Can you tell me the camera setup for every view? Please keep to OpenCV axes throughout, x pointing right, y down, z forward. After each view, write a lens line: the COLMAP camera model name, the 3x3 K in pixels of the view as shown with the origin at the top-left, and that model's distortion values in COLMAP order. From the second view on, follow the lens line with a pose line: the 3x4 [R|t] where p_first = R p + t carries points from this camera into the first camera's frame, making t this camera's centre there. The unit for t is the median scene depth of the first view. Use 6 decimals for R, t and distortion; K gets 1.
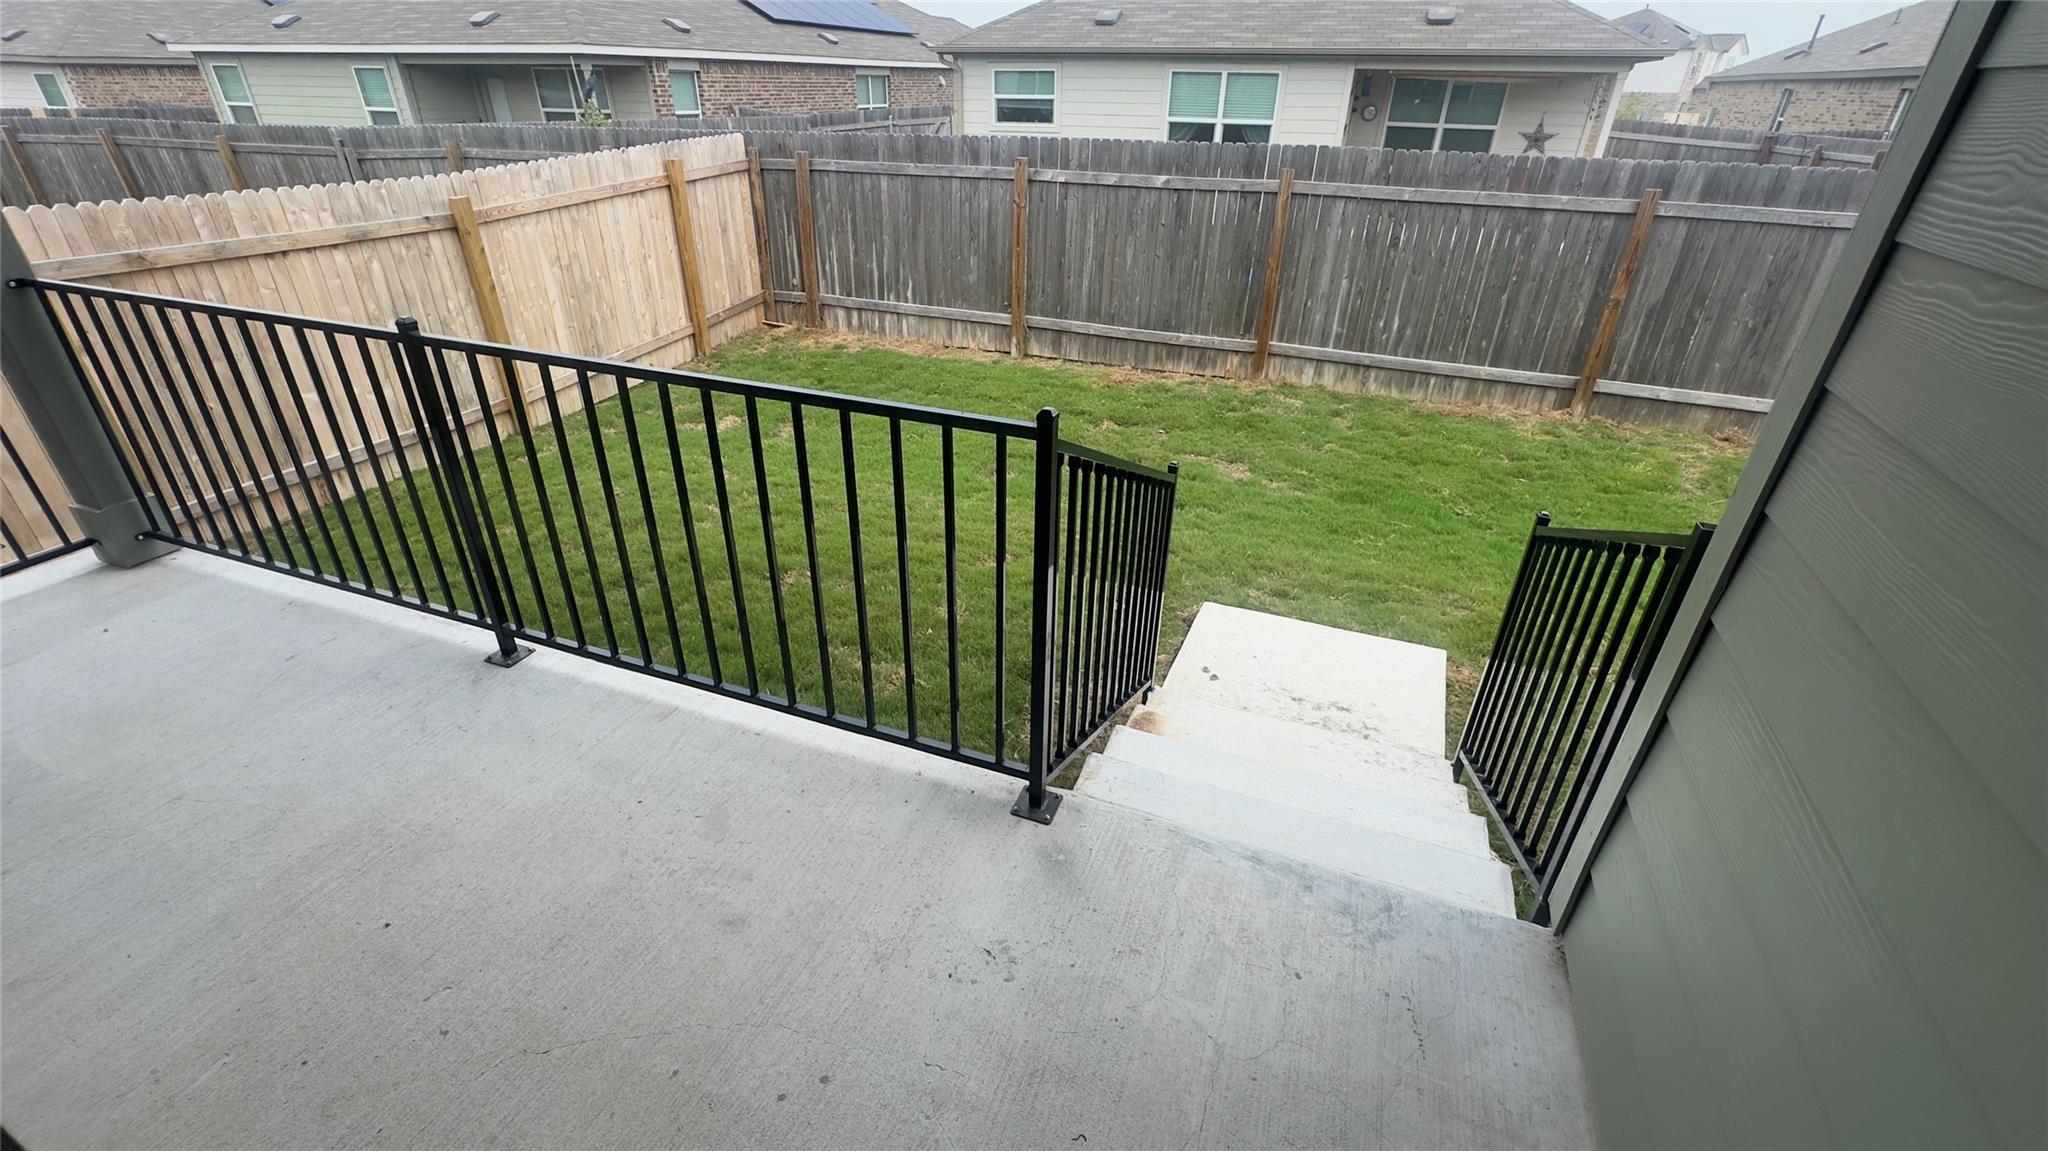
lens RADIAL K [[875.4, 0, 1024.7], [0, 875.4, 570.5], [0, 0, 1]] dist [0.000868, 0.000459]
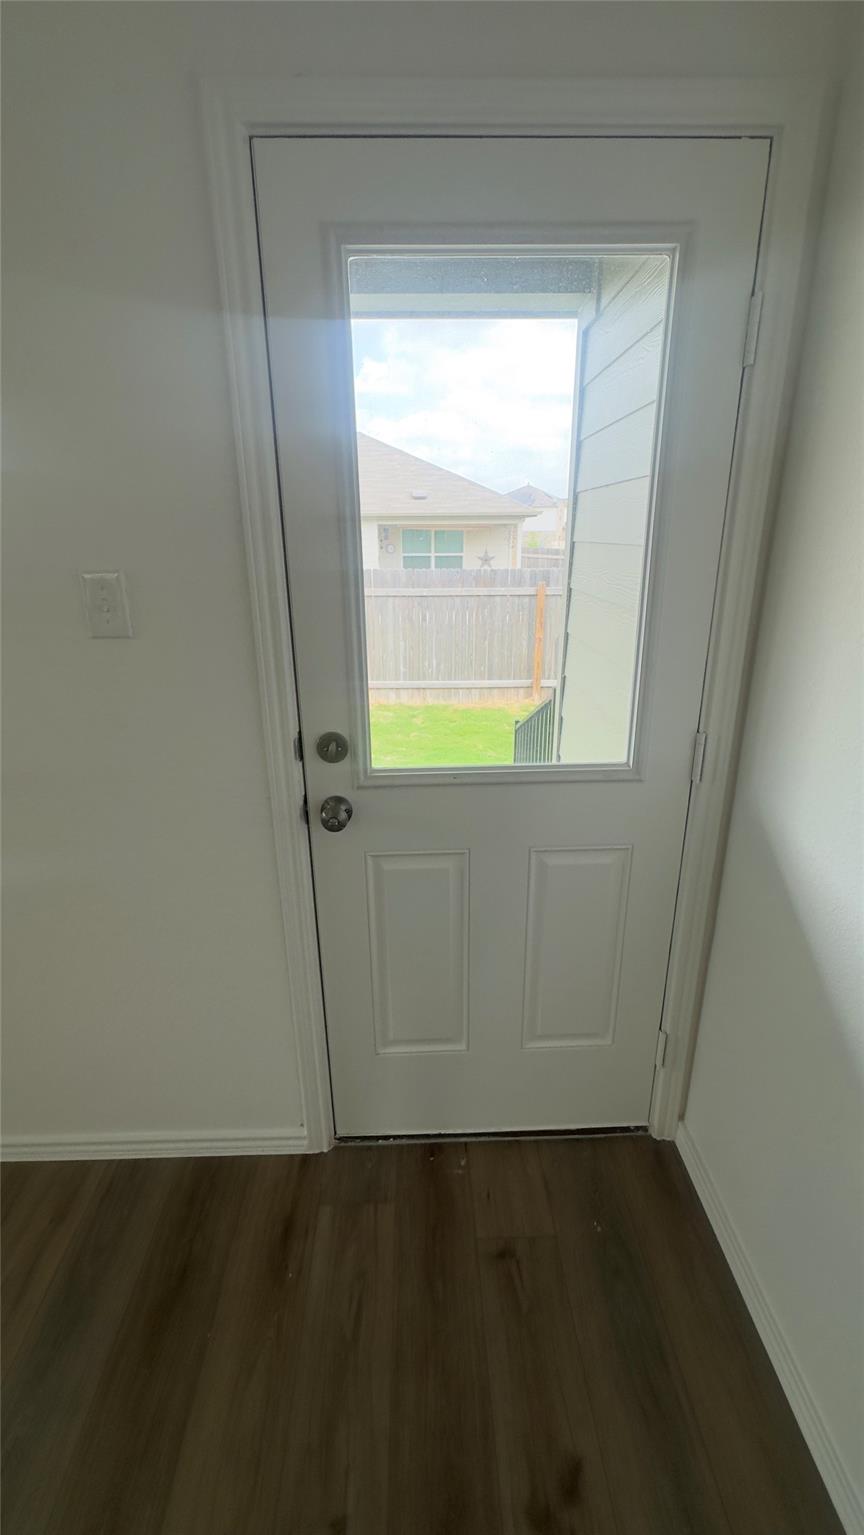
lens RADIAL K [[656.1, 0, 432.0], [0, 656.1, 767.5], [0, 0, 1]] dist [0.000868, 0.000459]
pose [[0.920002, -0.155228, 0.359862, -0.080328], [0.211381, 0.969747, -0.122101, 0.077078], [-0.330022, 0.188401, 0.924981, -0.161070]]
